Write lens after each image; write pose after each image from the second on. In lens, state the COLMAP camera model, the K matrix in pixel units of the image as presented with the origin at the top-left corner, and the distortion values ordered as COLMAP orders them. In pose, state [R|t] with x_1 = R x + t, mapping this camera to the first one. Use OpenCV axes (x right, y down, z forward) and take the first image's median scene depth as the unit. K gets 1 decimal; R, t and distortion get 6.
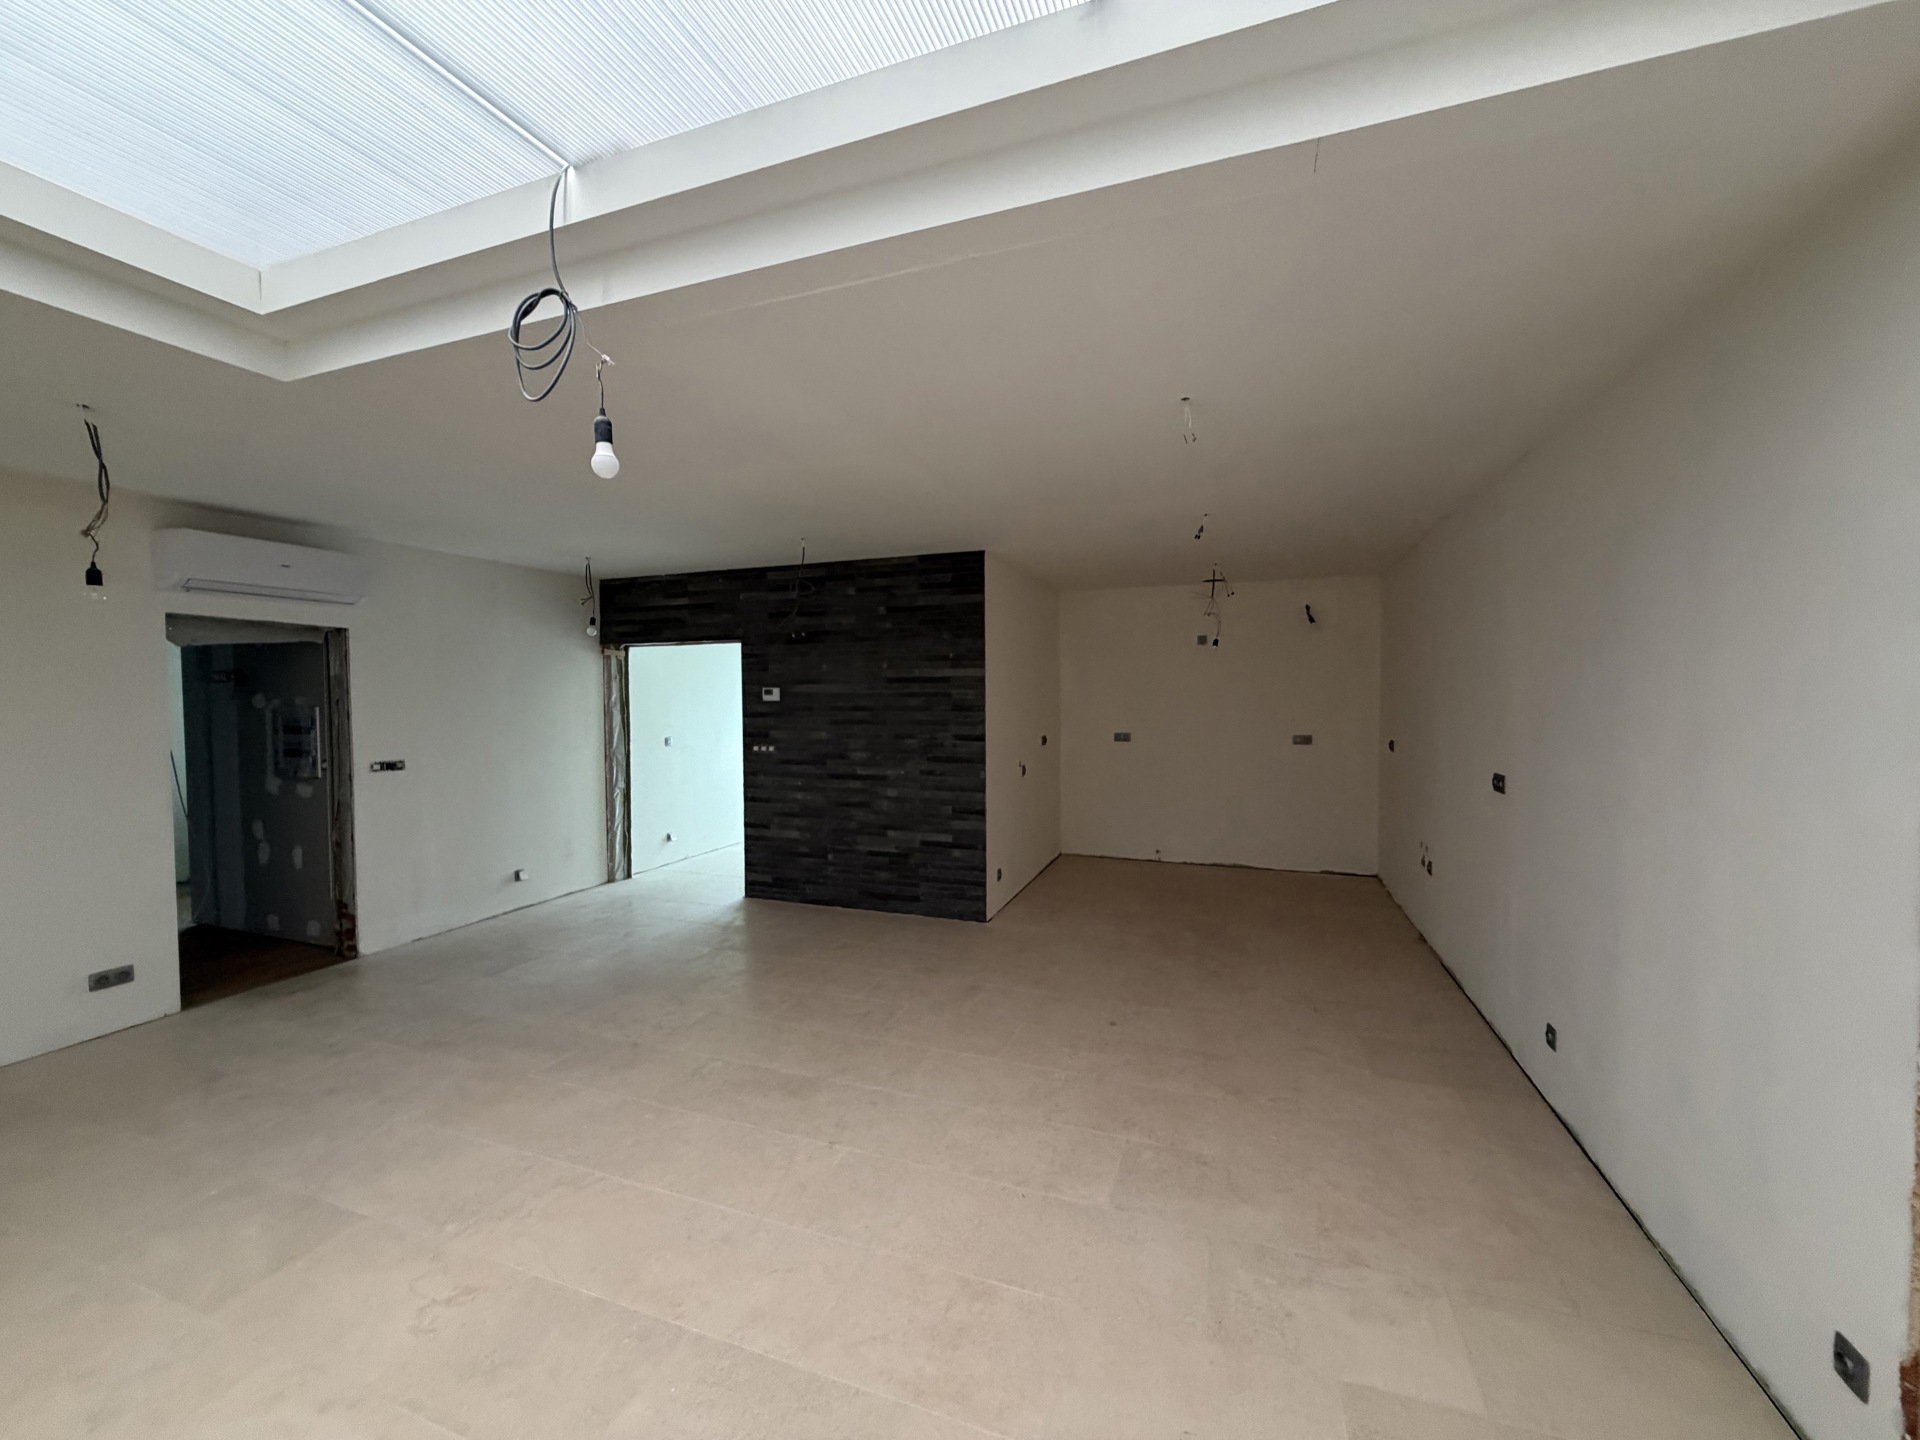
lens RADIAL K [[765.3, 0, 956.2], [0, 765.3, 717.8], [0, 0, 1]] dist [-0.001094, 0.000663]
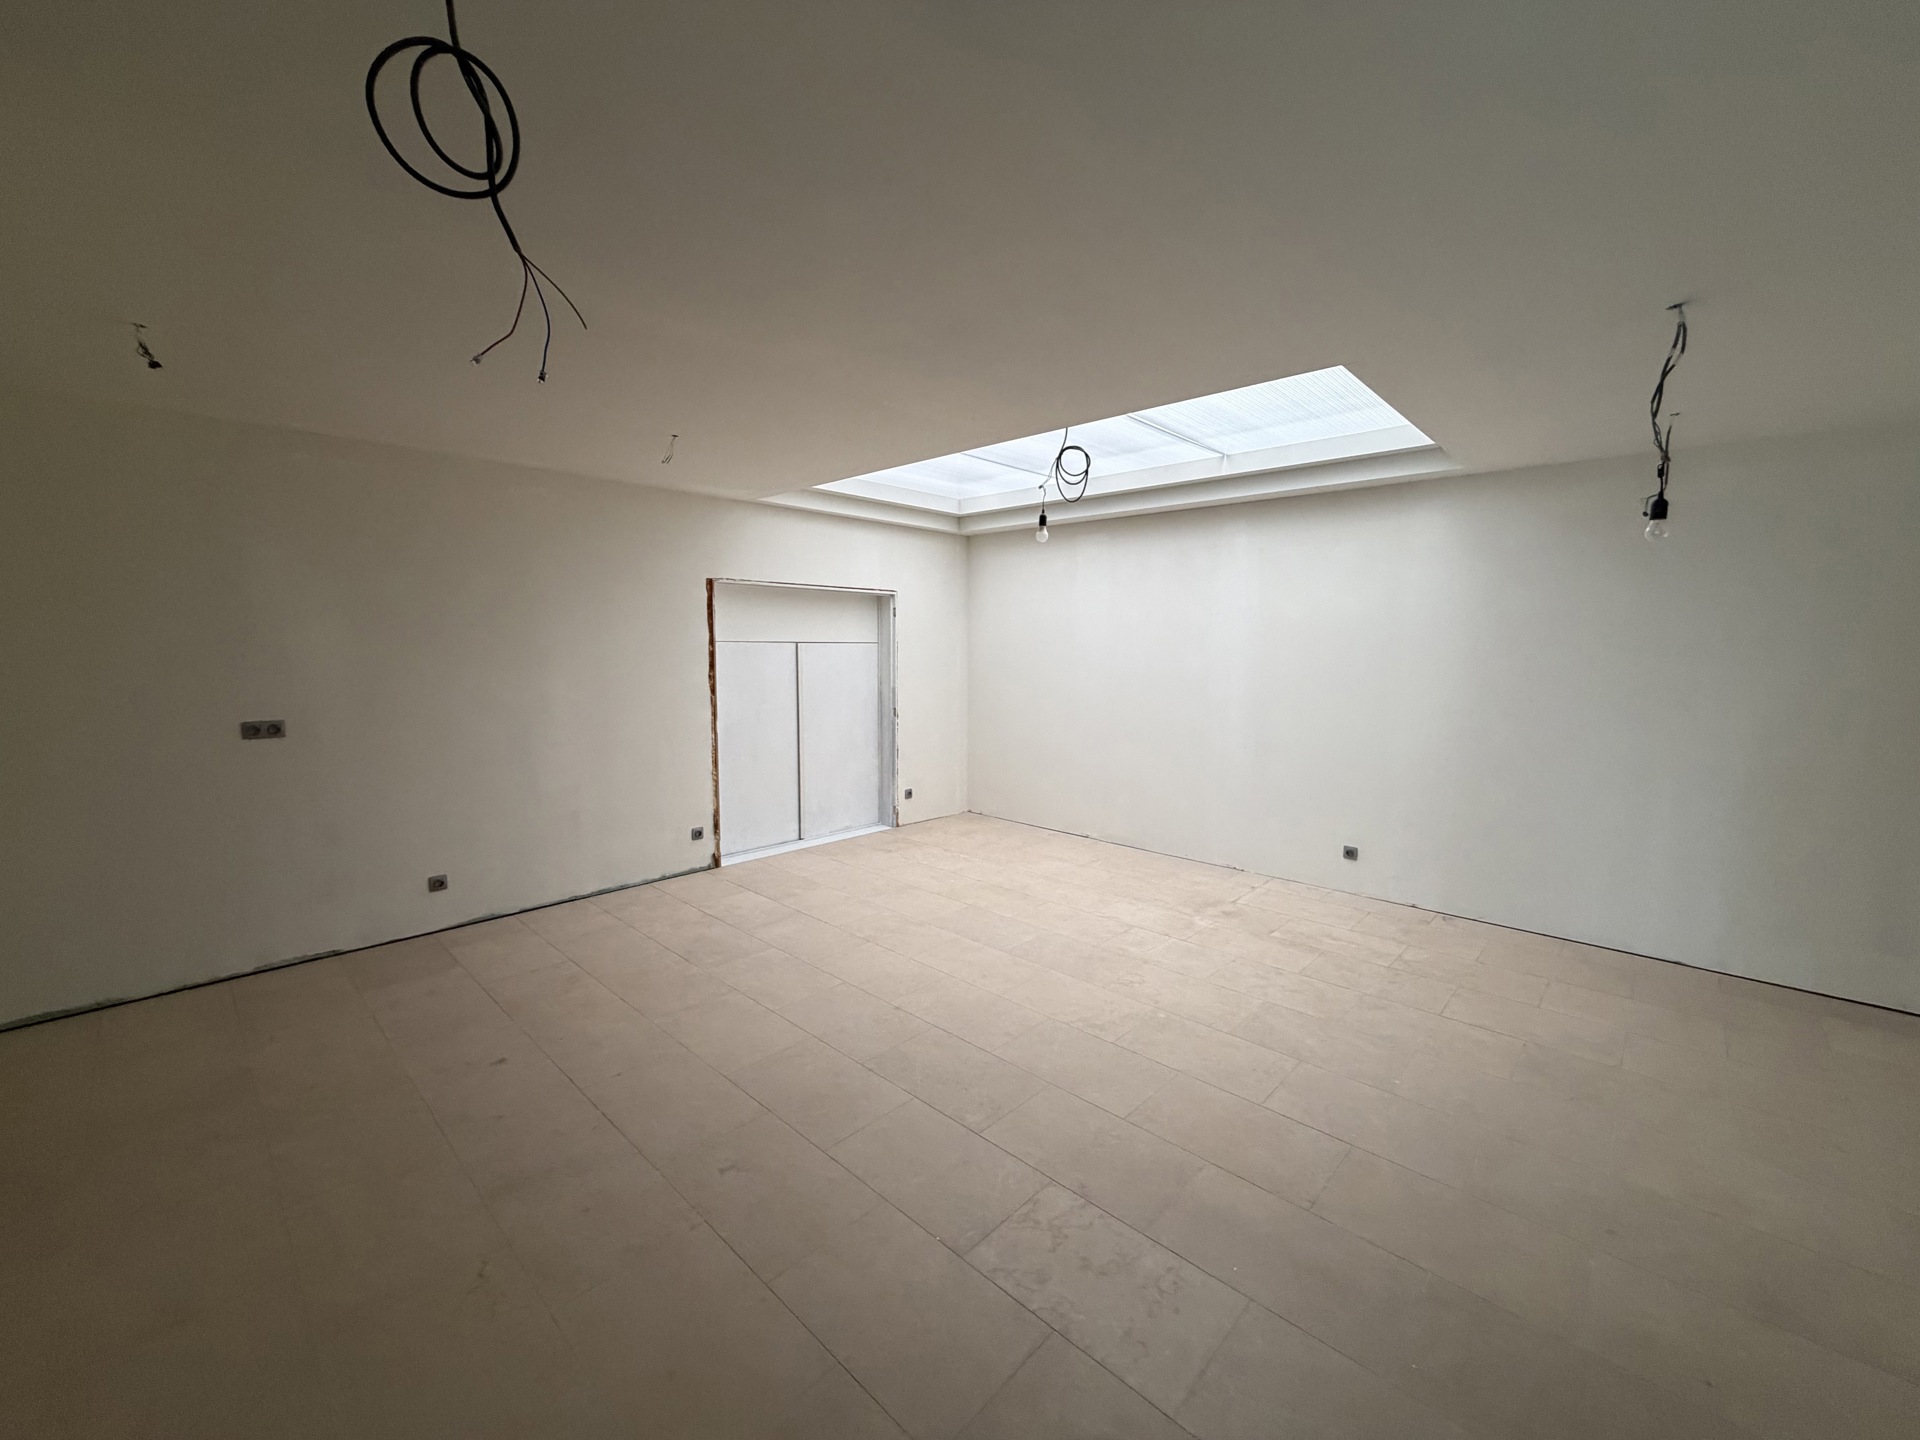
lens RADIAL K [[765.3, 0, 959.6], [0, 765.3, 718.7], [0, 0, 1]] dist [-0.001094, 0.000663]
pose [[-0.920700, -0.039278, 0.388289, -0.799275], [0.015067, 0.990604, 0.135932, -0.086369], [-0.389979, 0.131003, -0.911457, 2.257085]]
